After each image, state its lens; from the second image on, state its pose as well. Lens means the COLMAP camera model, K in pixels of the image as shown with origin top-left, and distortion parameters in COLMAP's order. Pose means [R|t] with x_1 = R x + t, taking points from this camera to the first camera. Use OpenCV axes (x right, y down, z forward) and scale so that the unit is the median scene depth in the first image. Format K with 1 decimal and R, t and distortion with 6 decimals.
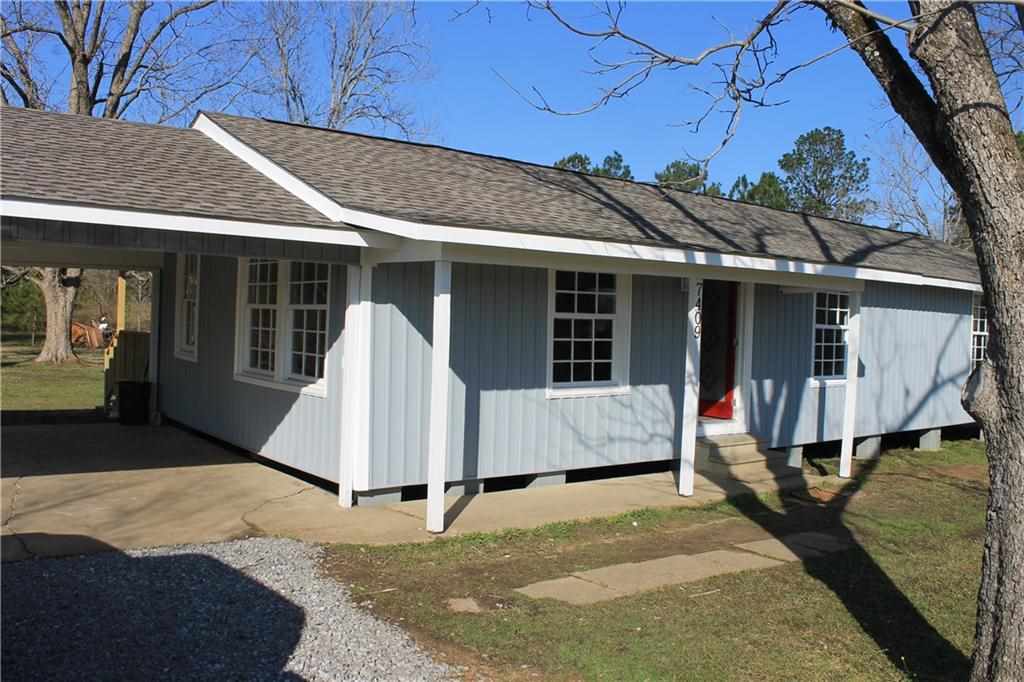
lens RADIAL K [[852.7, 0, 512.0], [0, 852.7, 341.0], [0, 0, 1]] dist [-0.175333, 0.156035]
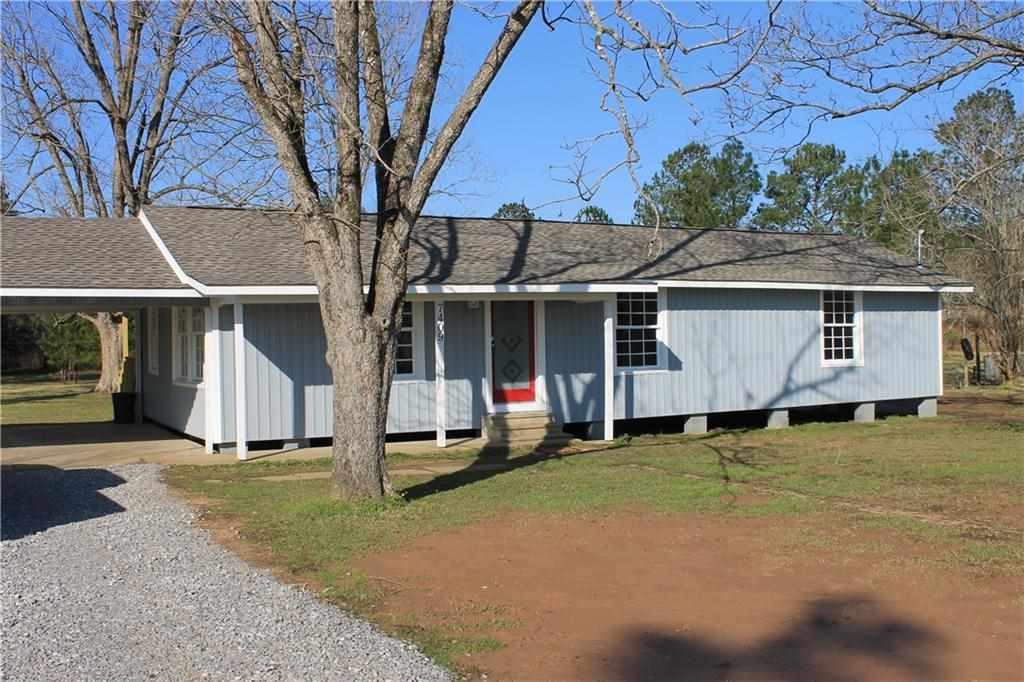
lens RADIAL K [[967.9, 0, 512.0], [0, 967.9, 341.0], [0, 0, 1]] dist [-0.113423, 0.006605]
pose [[0.988577, -0.048708, -0.142631, 0.164067], [0.045868, 0.998679, -0.023140, 0.011724], [0.143570, 0.016334, 0.989505, -0.189448]]
